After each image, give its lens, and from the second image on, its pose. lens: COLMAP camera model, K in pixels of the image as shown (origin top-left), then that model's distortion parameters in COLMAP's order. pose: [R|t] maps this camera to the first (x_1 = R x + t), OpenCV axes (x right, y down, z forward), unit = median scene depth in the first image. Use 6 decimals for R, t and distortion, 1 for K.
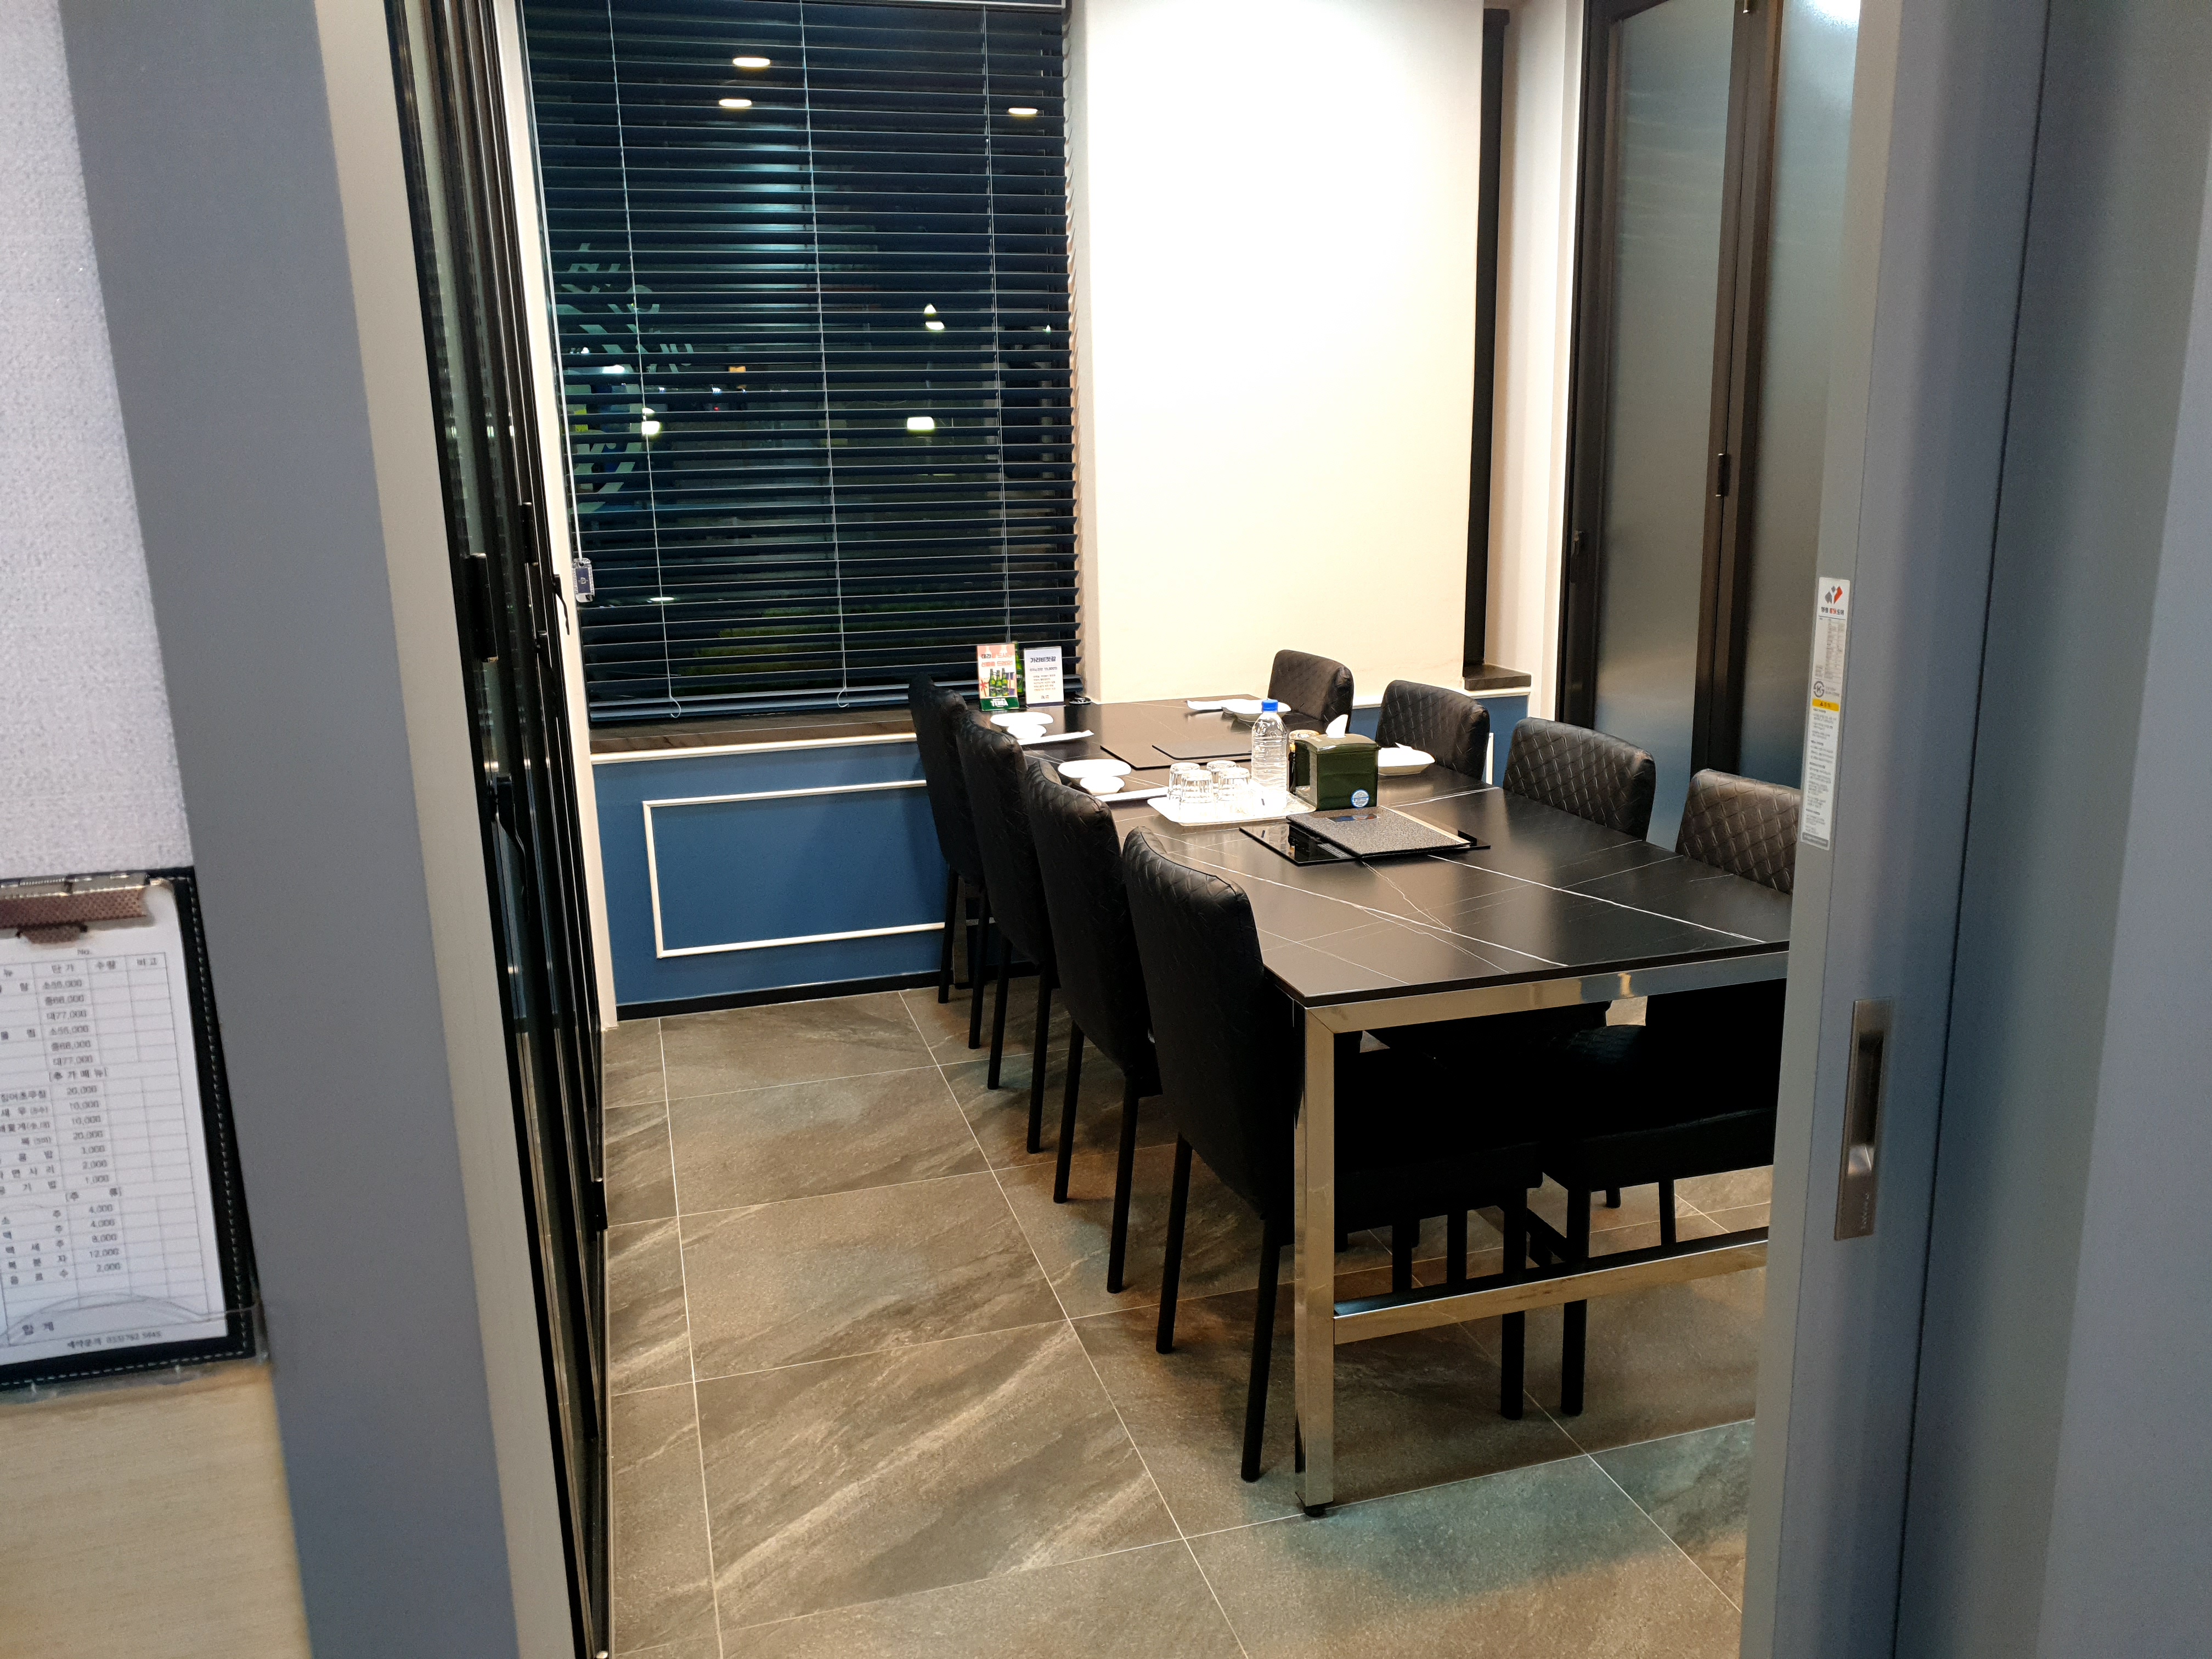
lens RADIAL K [[1699.7, 0, 1112.2], [0, 1699.7, 844.4], [0, 0, 1]] dist [-0.003910, -0.006437]
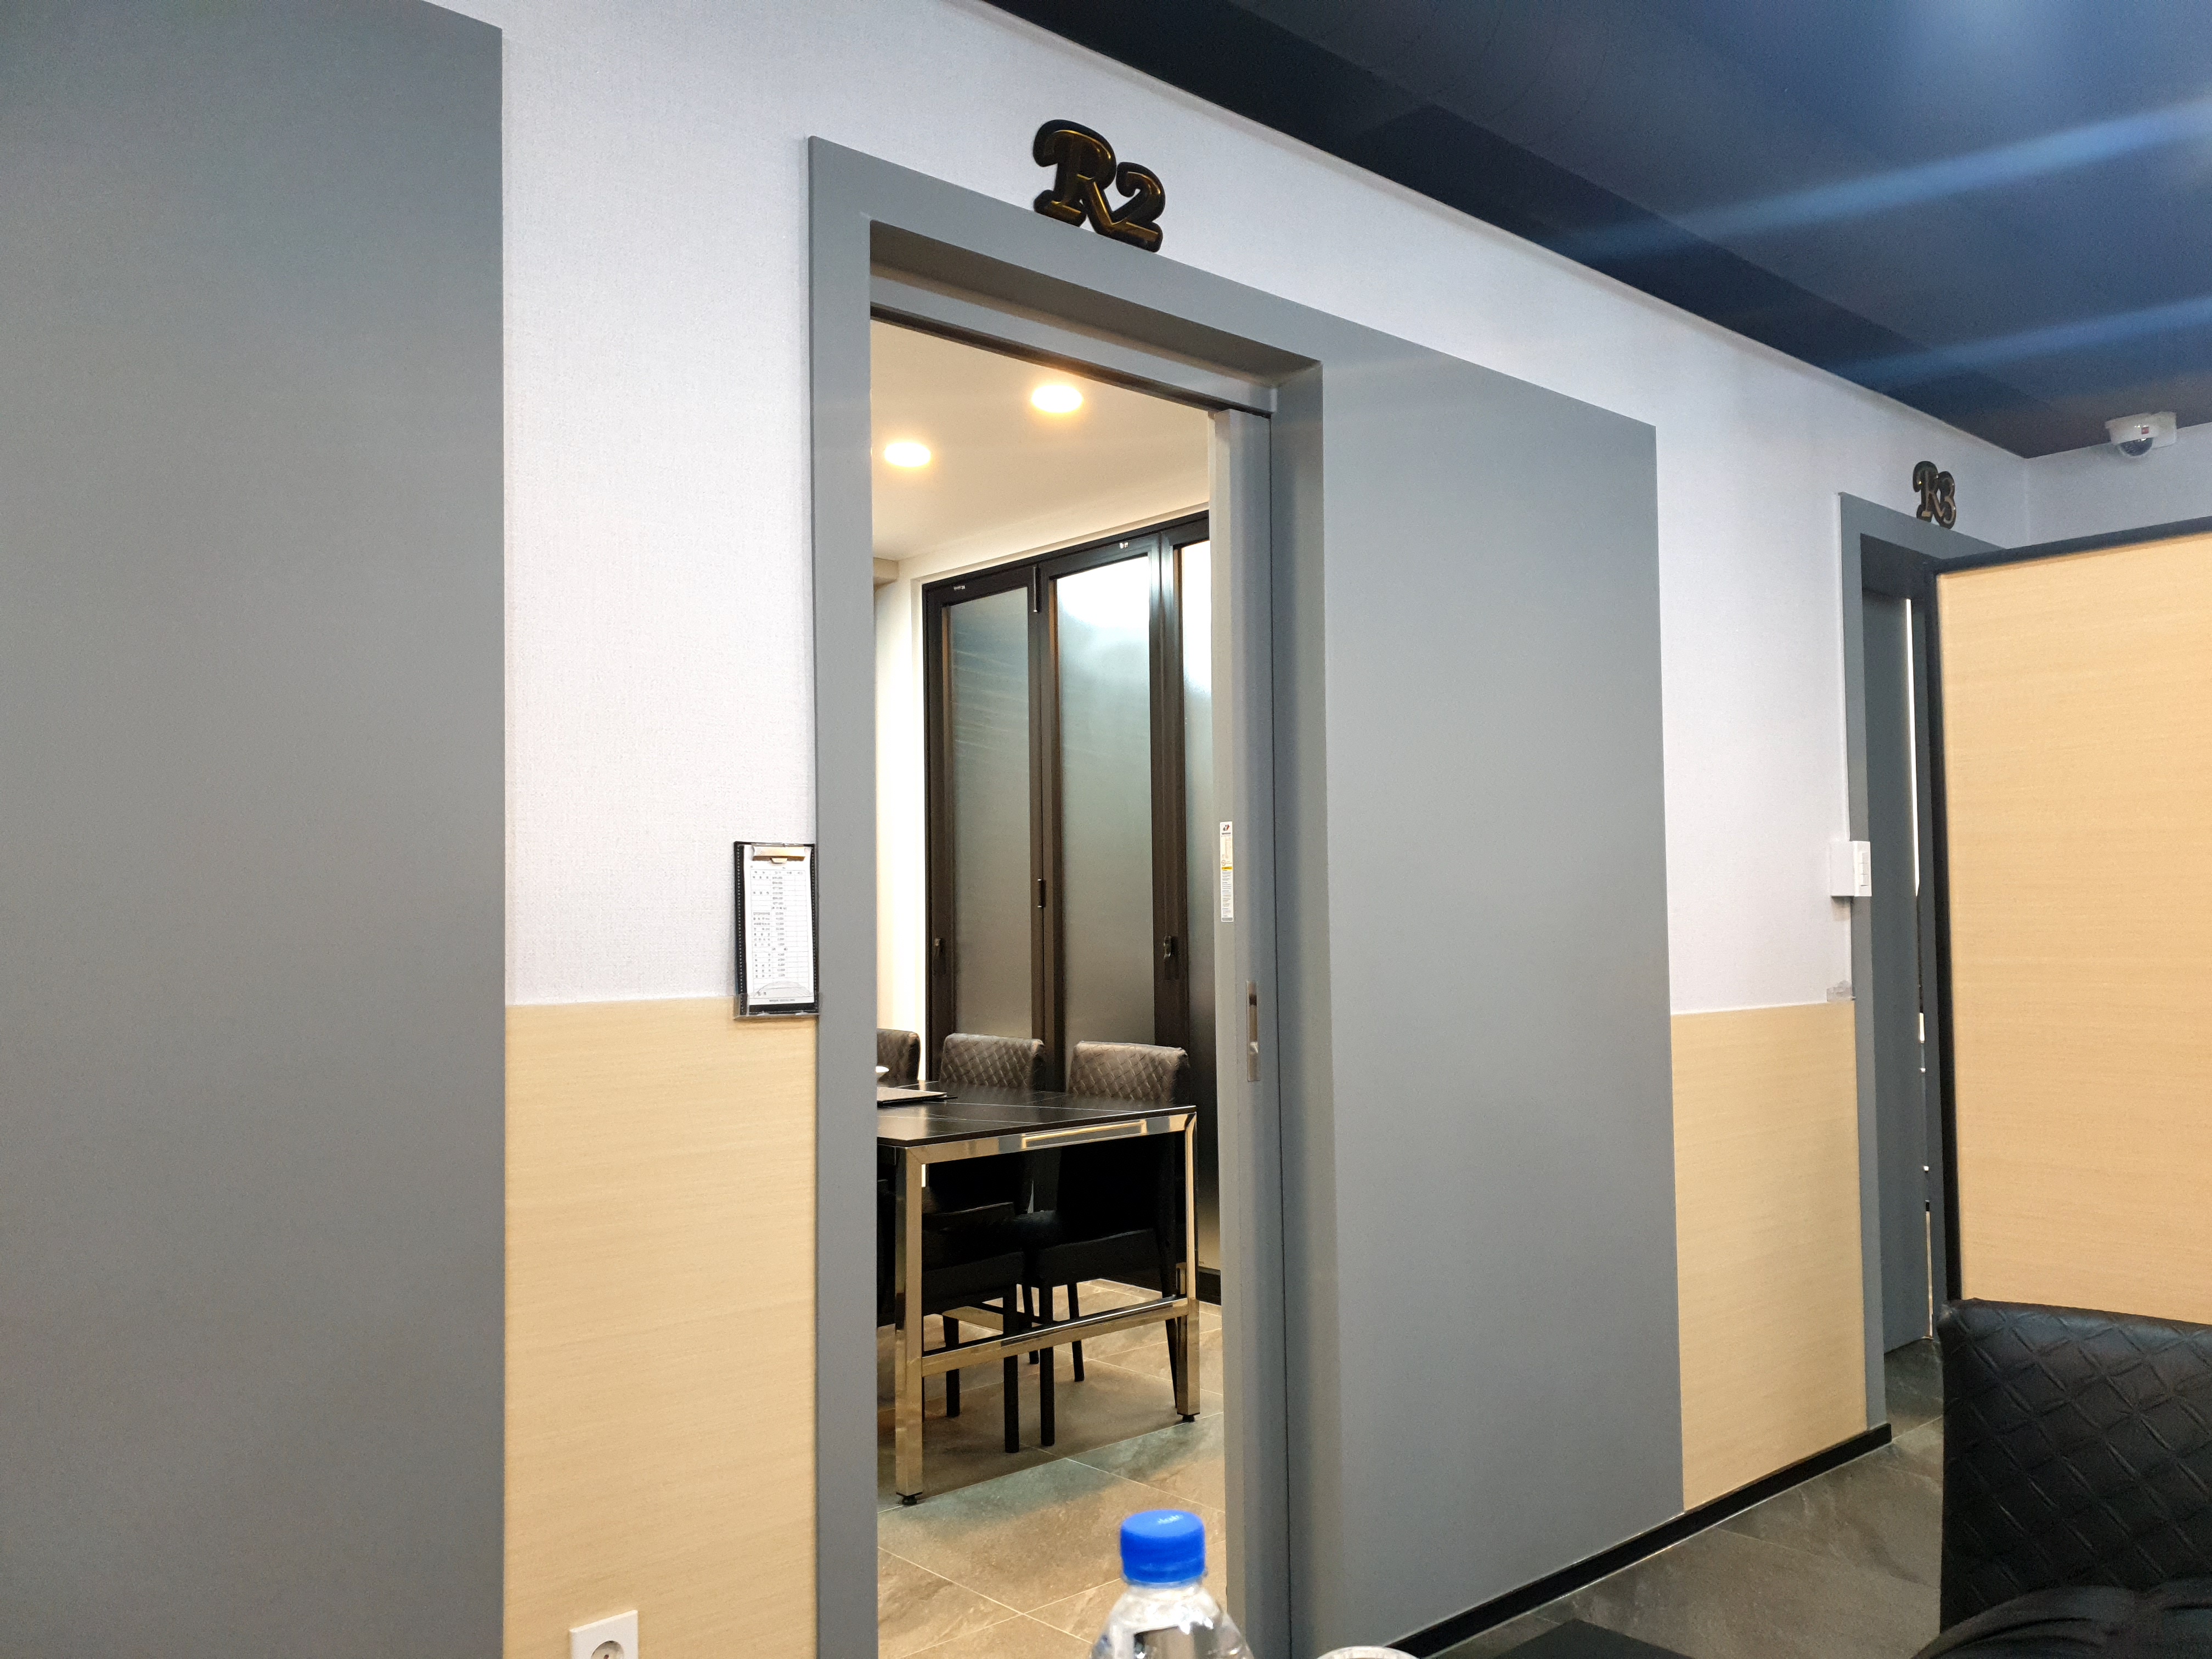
lens RADIAL K [[1699.7, 0, 1104.0], [0, 1699.7, 829.0], [0, 0, 1]] dist [-0.003910, -0.006437]
pose [[0.901015, 0.040653, 0.431880, -0.379396], [0.092216, 0.954892, -0.282270, 0.246837], [-0.423874, 0.294156, 0.856623, -0.514207]]
